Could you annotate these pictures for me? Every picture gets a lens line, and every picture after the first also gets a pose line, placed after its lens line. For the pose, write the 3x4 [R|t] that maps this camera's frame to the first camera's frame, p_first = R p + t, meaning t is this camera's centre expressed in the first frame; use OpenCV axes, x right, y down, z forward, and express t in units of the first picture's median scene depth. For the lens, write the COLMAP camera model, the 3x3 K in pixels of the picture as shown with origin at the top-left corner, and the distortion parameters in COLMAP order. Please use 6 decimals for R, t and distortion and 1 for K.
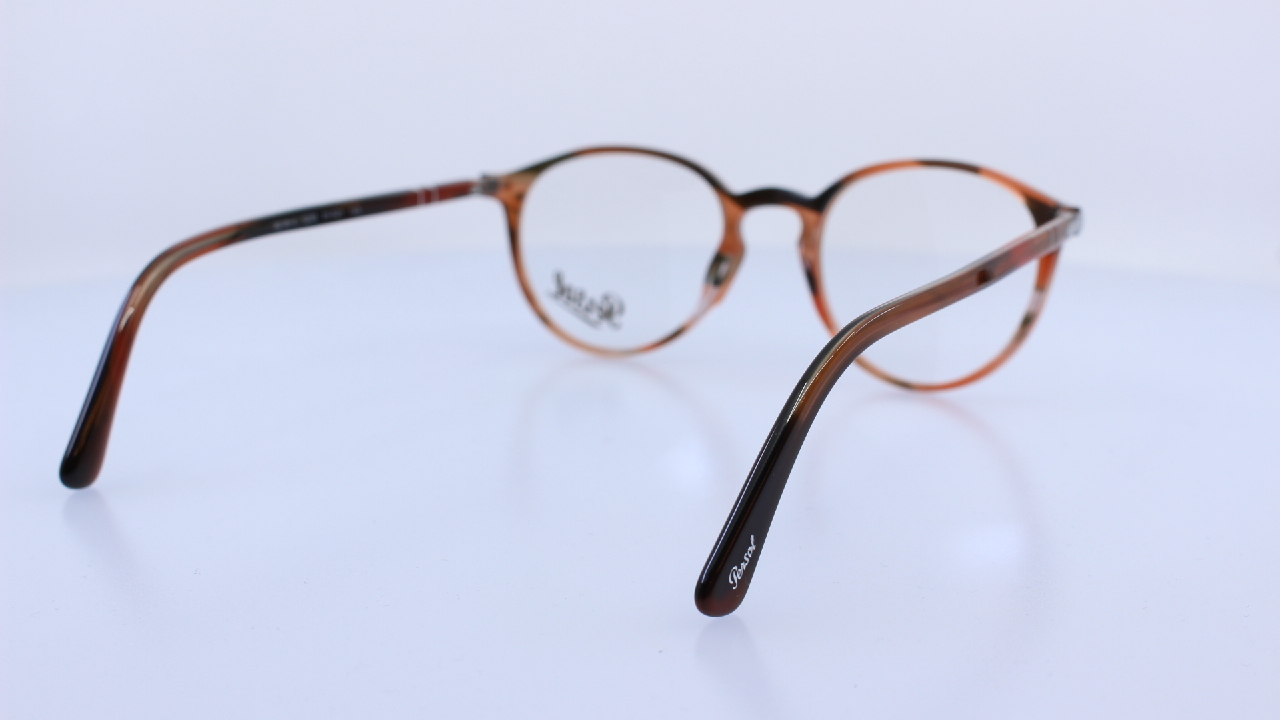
lens RADIAL K [[1704.9, 0, 640.0], [0, 1704.9, 360.0], [0, 0, 1]] dist [-0.055400, -0.003453]
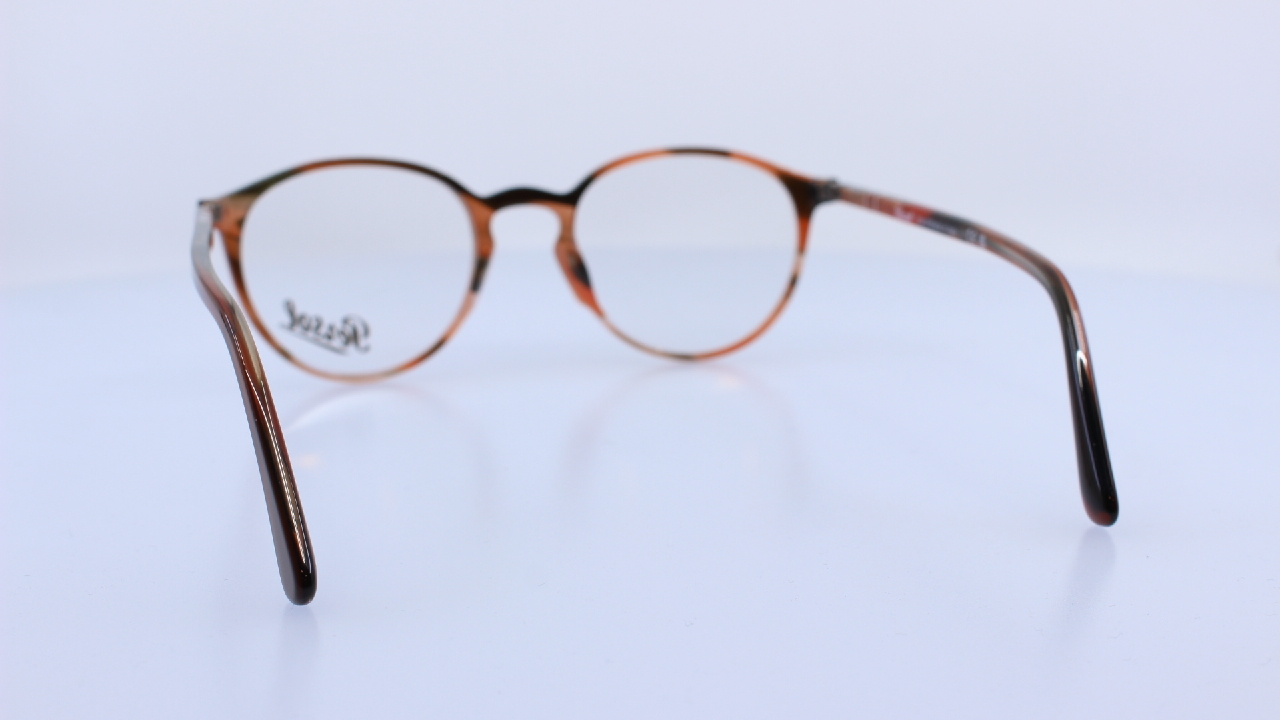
lens RADIAL K [[1704.9, 0, 640.0], [0, 1704.9, 360.0], [0, 0, 1]] dist [-0.055400, -0.003453]
pose [[0.700328, -0.145363, 0.698863, -0.579714], [0.148953, 0.987253, 0.056083, -0.045270], [-0.698107, 0.064821, 0.713053, 0.232312]]
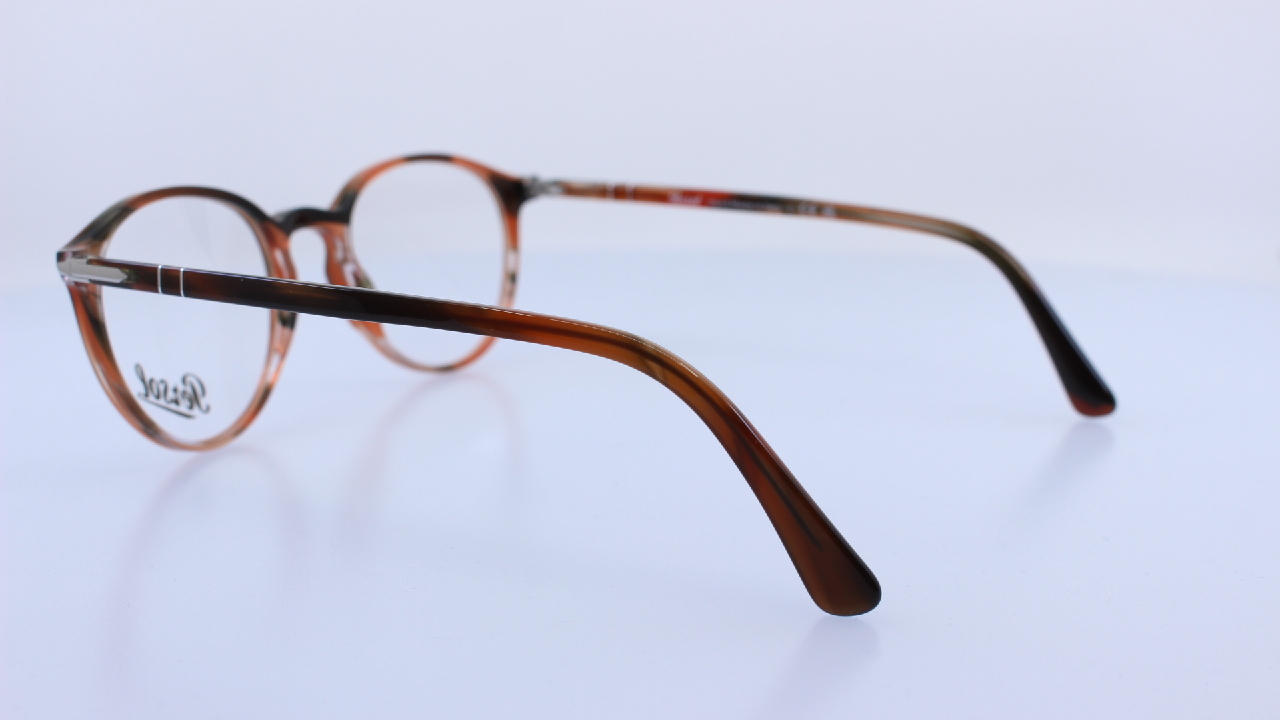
lens RADIAL K [[1704.9, 0, 640.0], [0, 1704.9, 360.0], [0, 0, 1]] dist [-0.055400, -0.003453]
pose [[-0.027863, -0.200696, 0.979257, -0.818797], [0.206408, 0.957370, 0.202083, -0.165916], [-0.978069, 0.207757, 0.014750, 0.805765]]
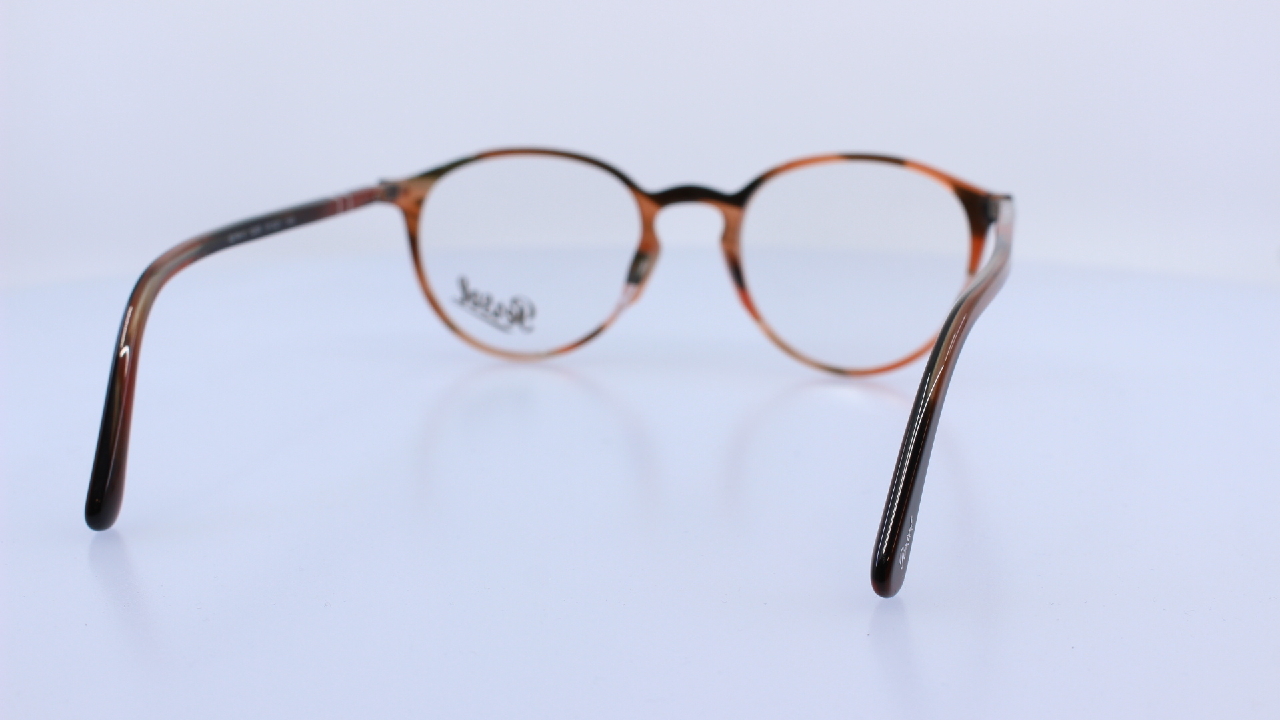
lens RADIAL K [[1704.9, 0, 640.0], [0, 1704.9, 360.0], [0, 0, 1]] dist [-0.055400, -0.003453]
pose [[0.965256, -0.053361, 0.255801, -0.211623], [0.054052, 0.998529, 0.004331, -0.002984], [-0.255655, 0.009646, 0.966720, 0.025245]]
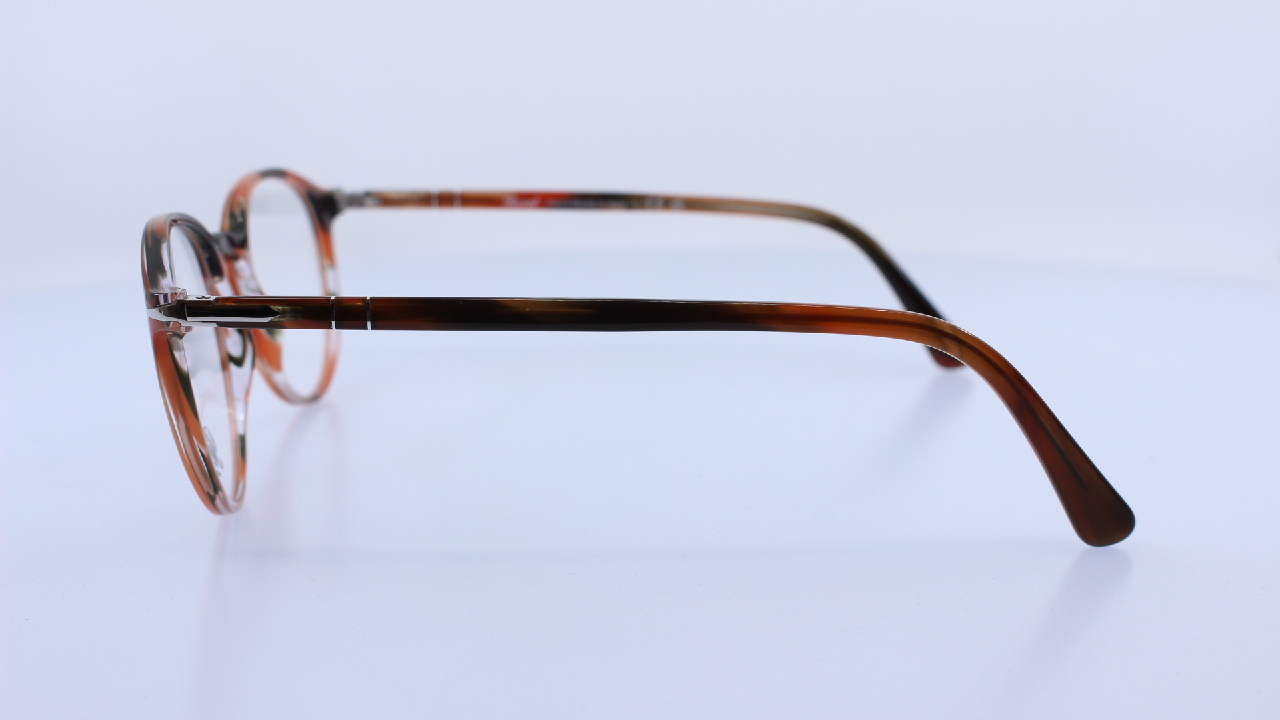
lens RADIAL K [[1704.9, 0, 640.0], [0, 1704.9, 360.0], [0, 0, 1]] dist [-0.055400, -0.003453]
pose [[-0.528439, -0.165568, 0.832670, -0.701410], [0.179935, 0.936674, 0.300441, -0.246923], [-0.829684, 0.308592, -0.465183, 1.201760]]
